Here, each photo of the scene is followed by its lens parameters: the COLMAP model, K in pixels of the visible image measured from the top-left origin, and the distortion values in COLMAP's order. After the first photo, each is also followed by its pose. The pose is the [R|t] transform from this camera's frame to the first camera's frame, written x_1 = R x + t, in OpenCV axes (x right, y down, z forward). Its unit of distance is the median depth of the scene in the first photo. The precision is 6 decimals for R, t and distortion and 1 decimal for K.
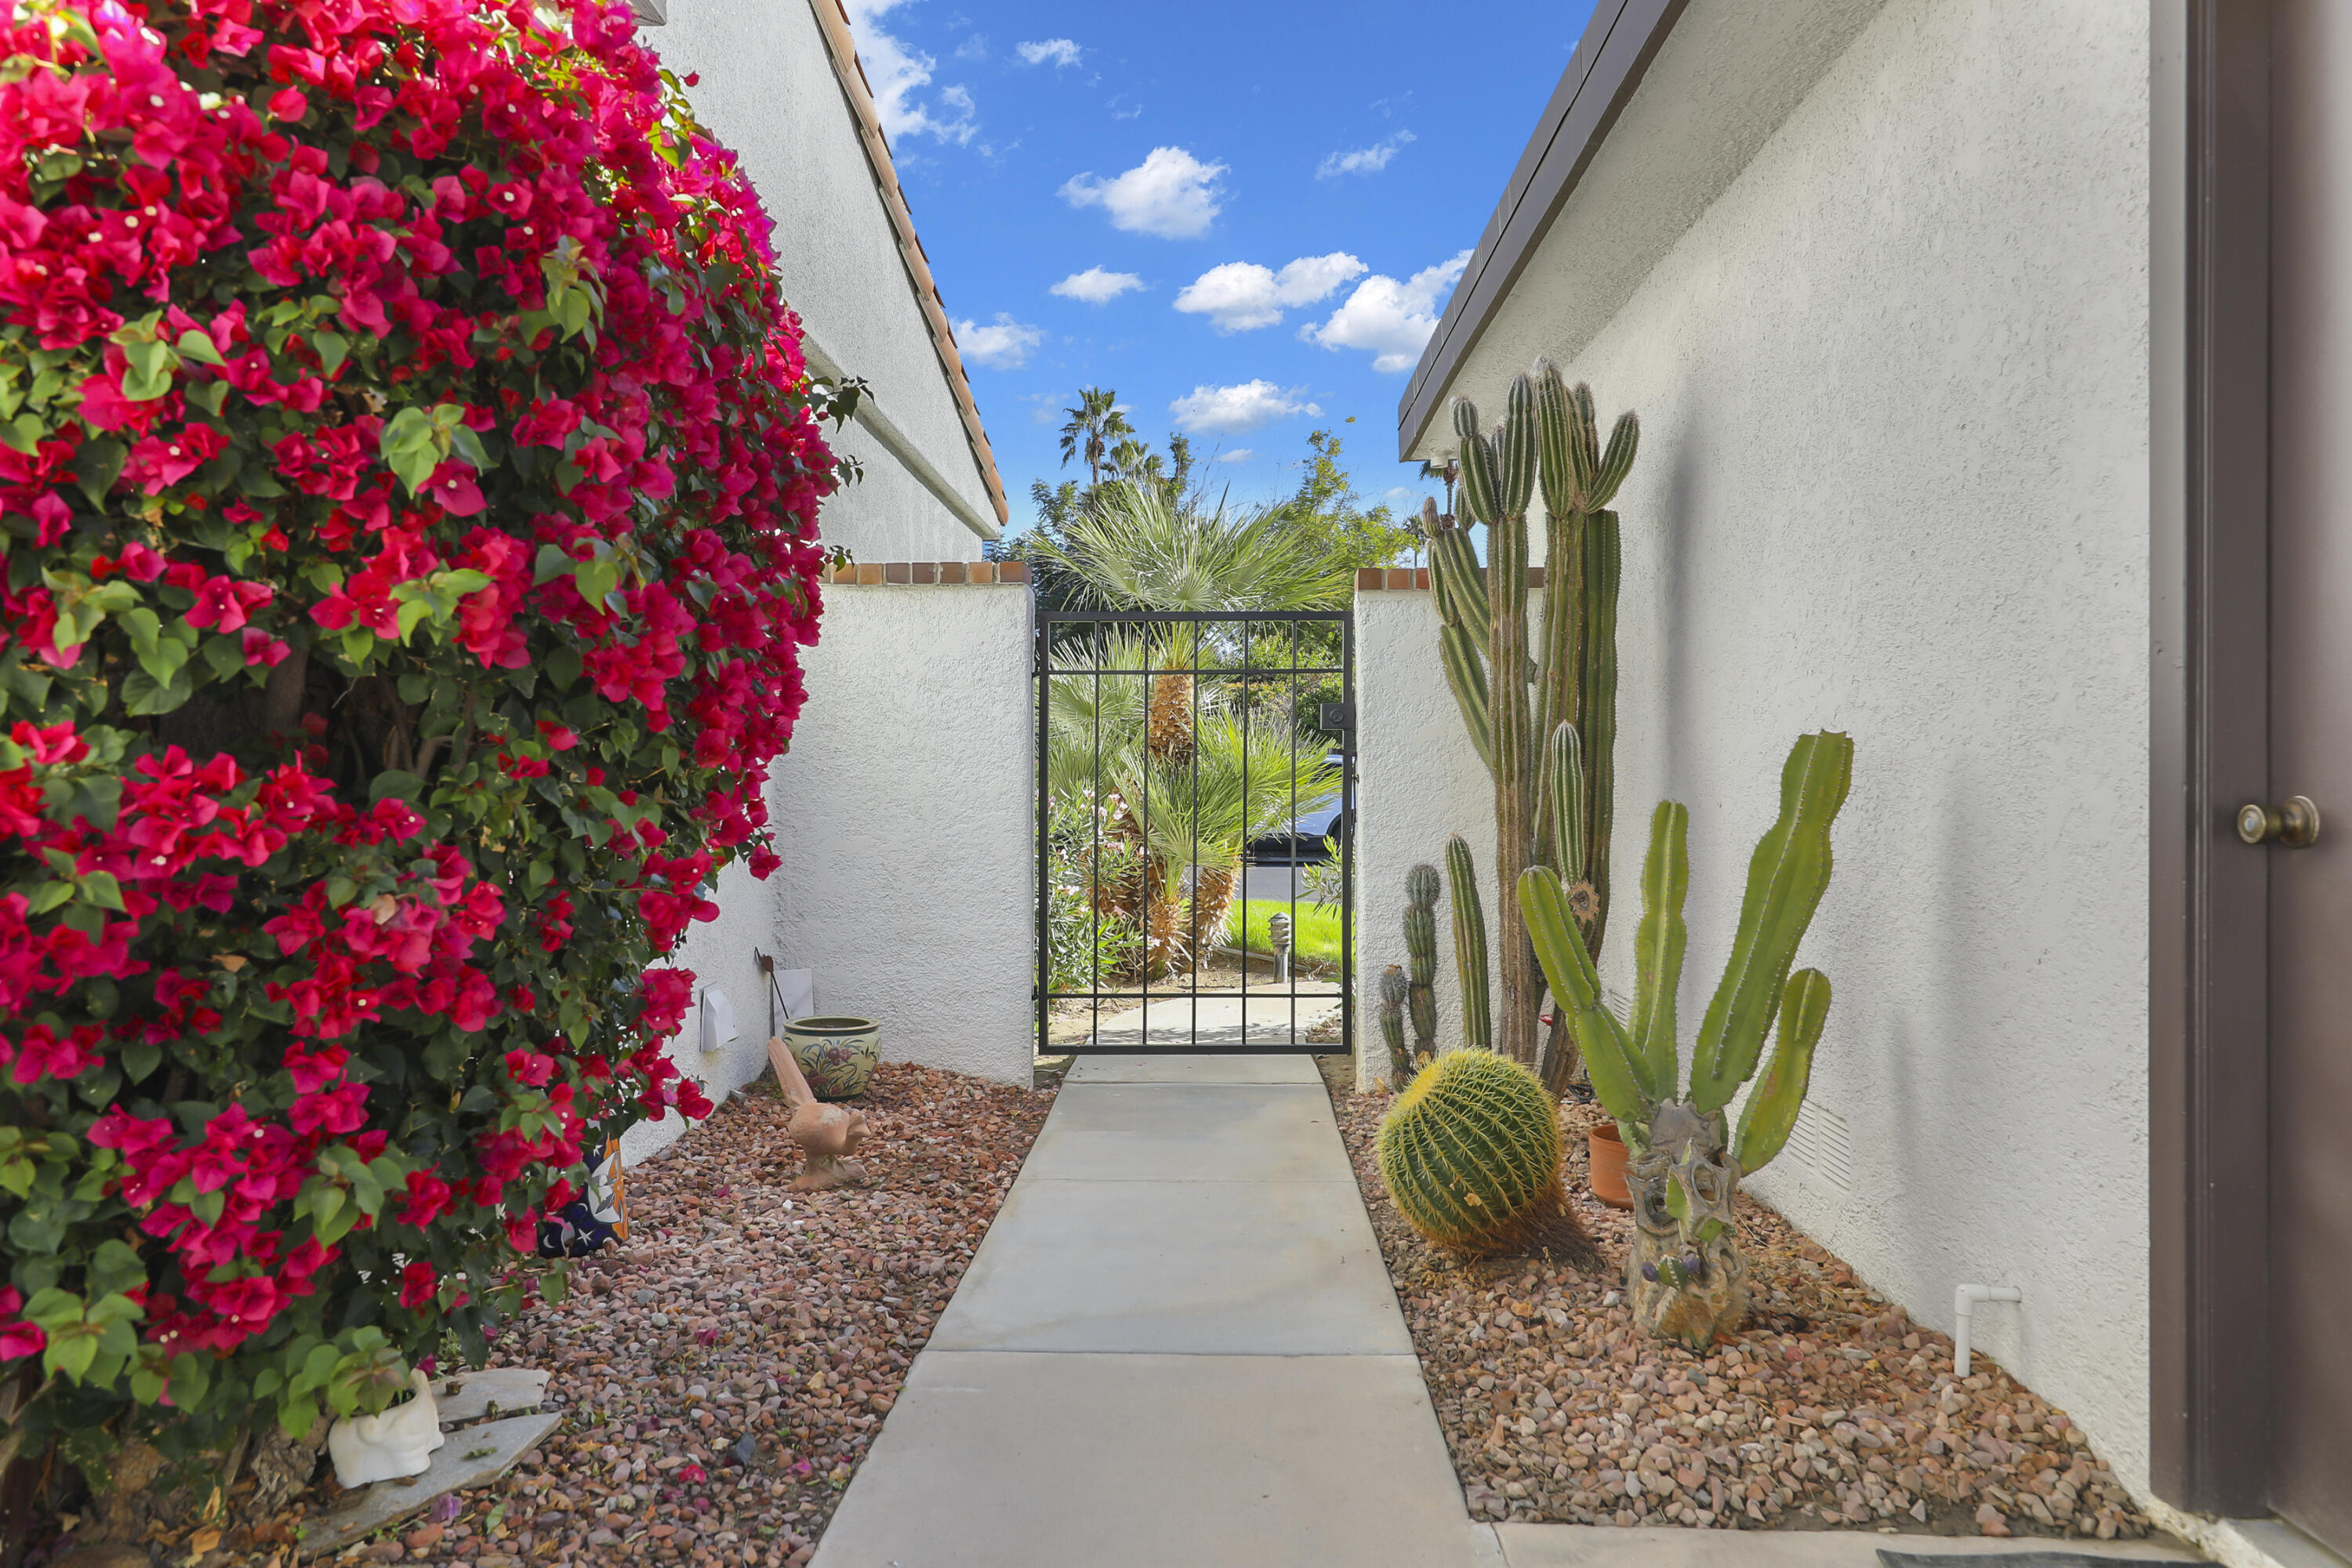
lens RADIAL K [[1623.7, 0, 1176.1], [0, 1623.7, 783.5], [0, 0, 1]] dist [0.003549, 0.002003]
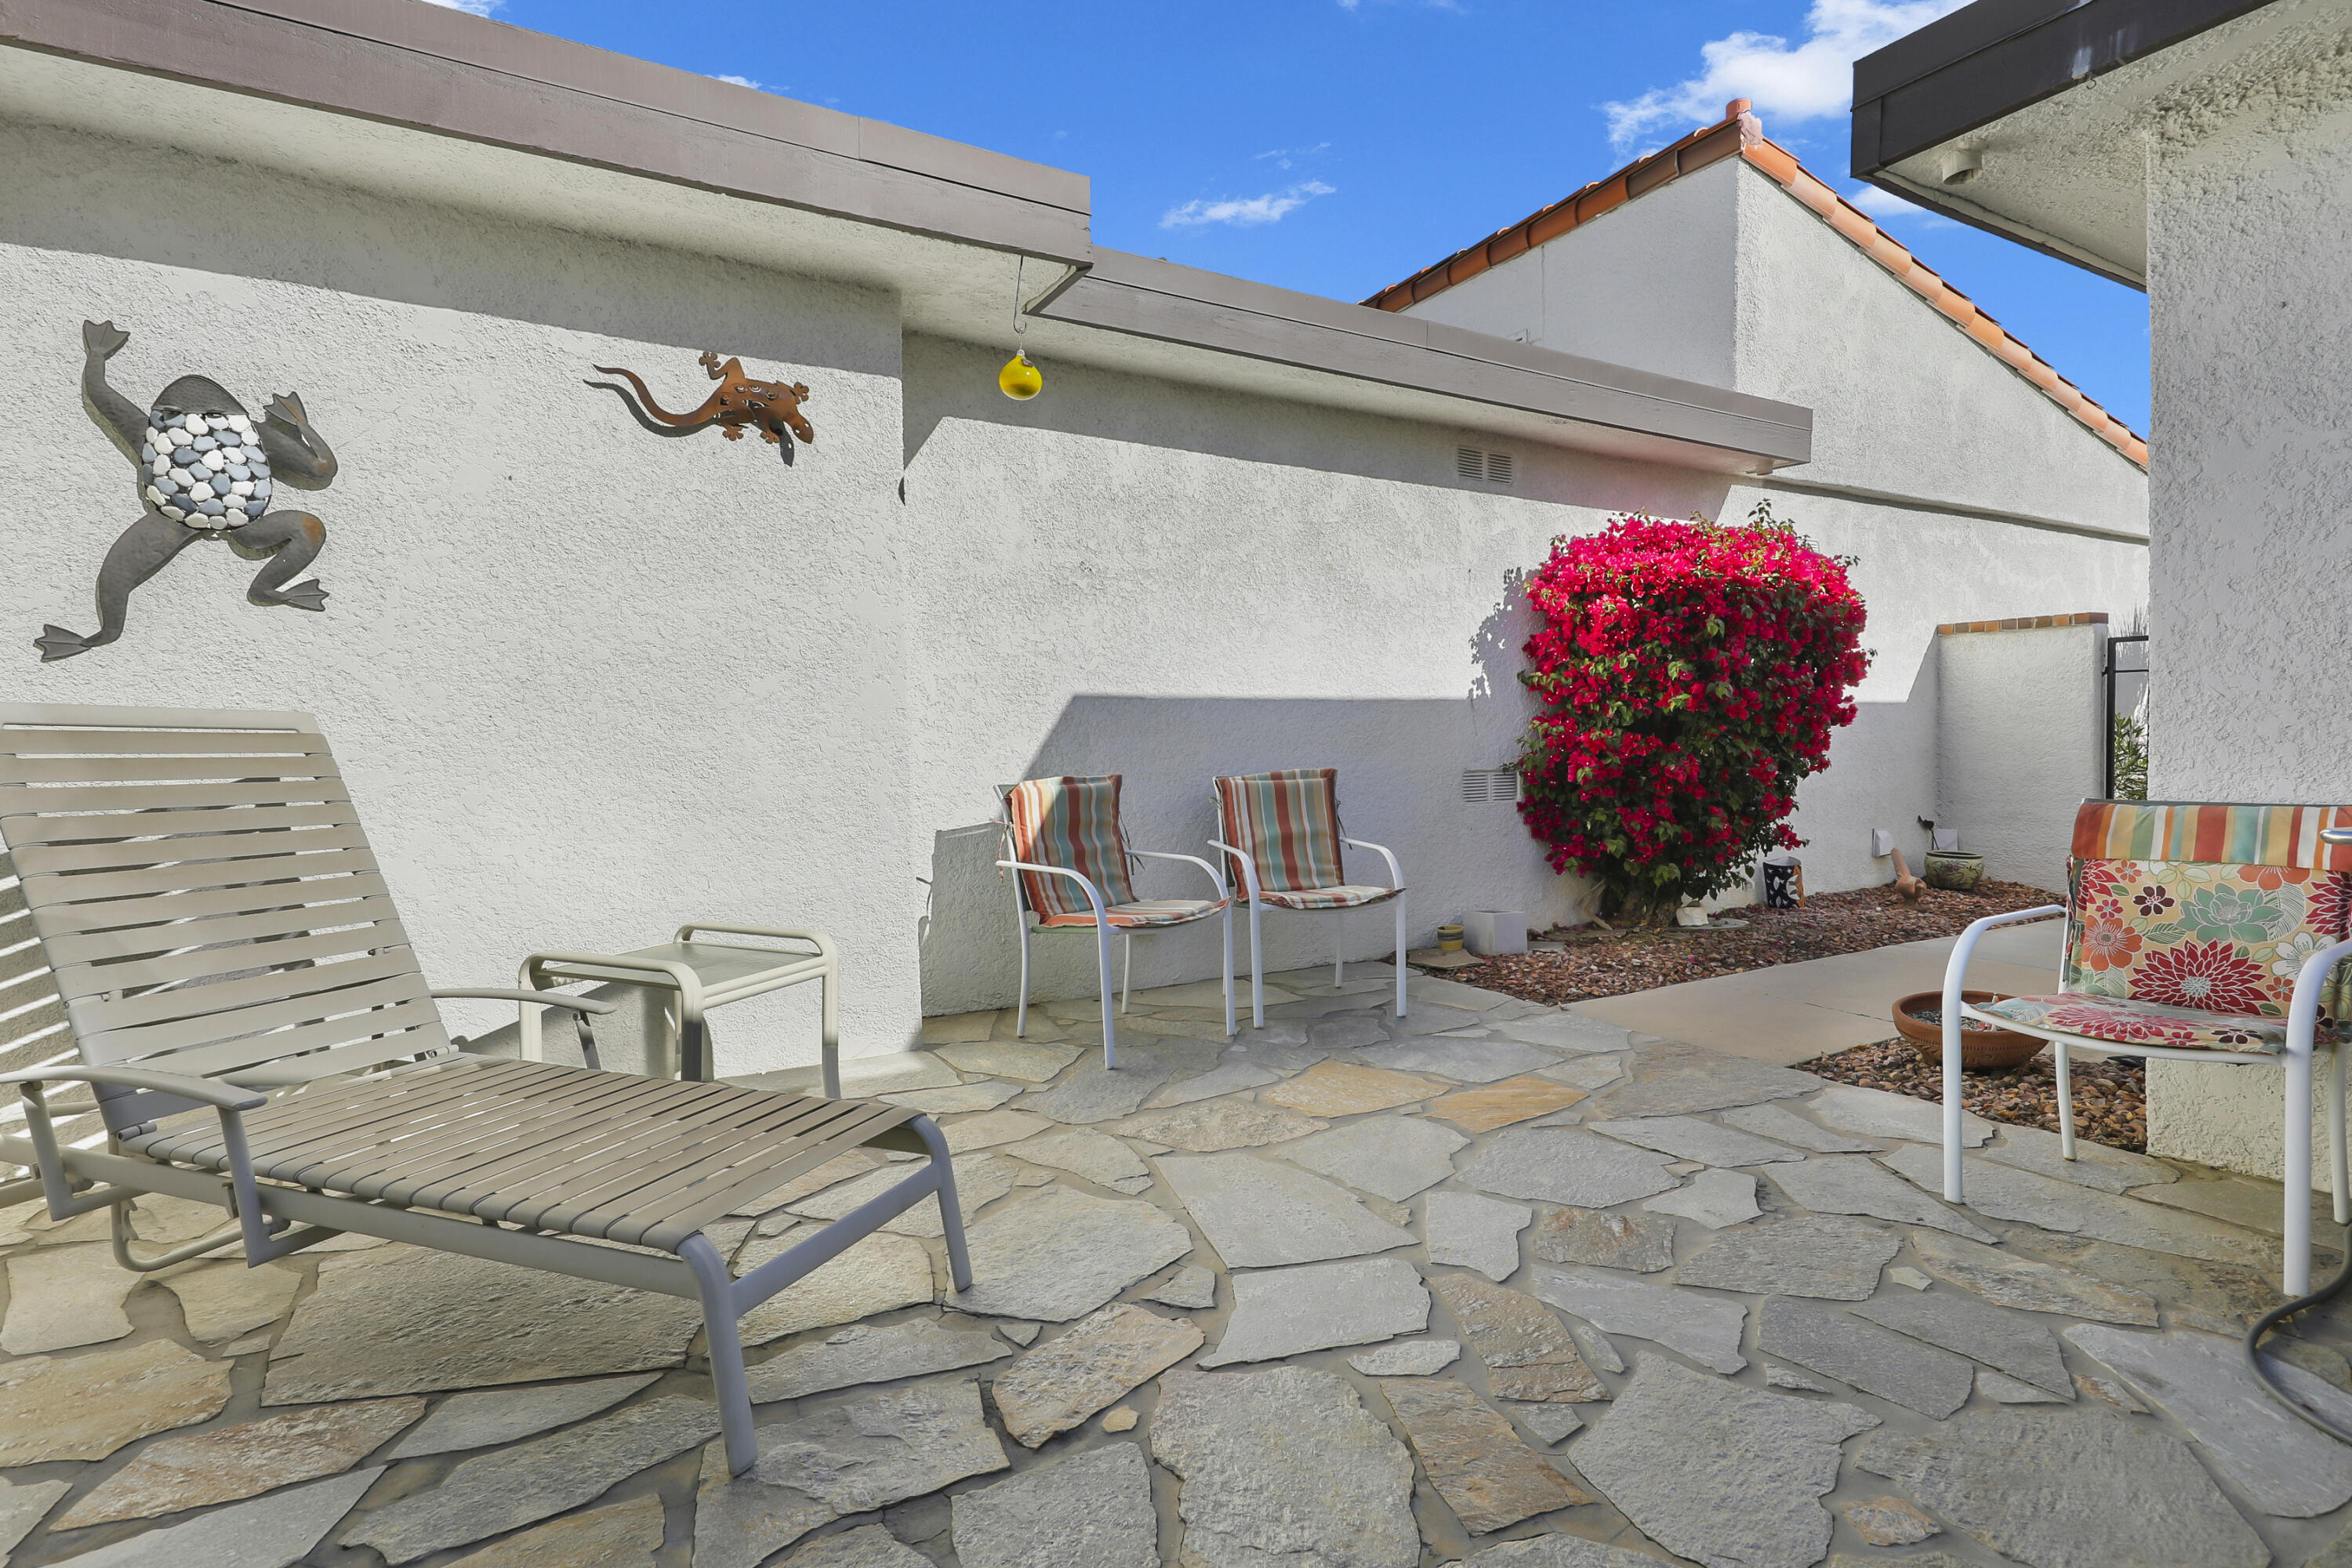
lens RADIAL K [[1269.0, 0, 1174.5], [0, 1269.0, 785.7], [0, 0, 1]] dist [0.001405, 0.000345]
pose [[0.573361, 0.025745, -0.818898, 1.616467], [0.008258, 0.999274, 0.037197, -0.013691], [0.819261, -0.028090, 0.572732, -2.168267]]
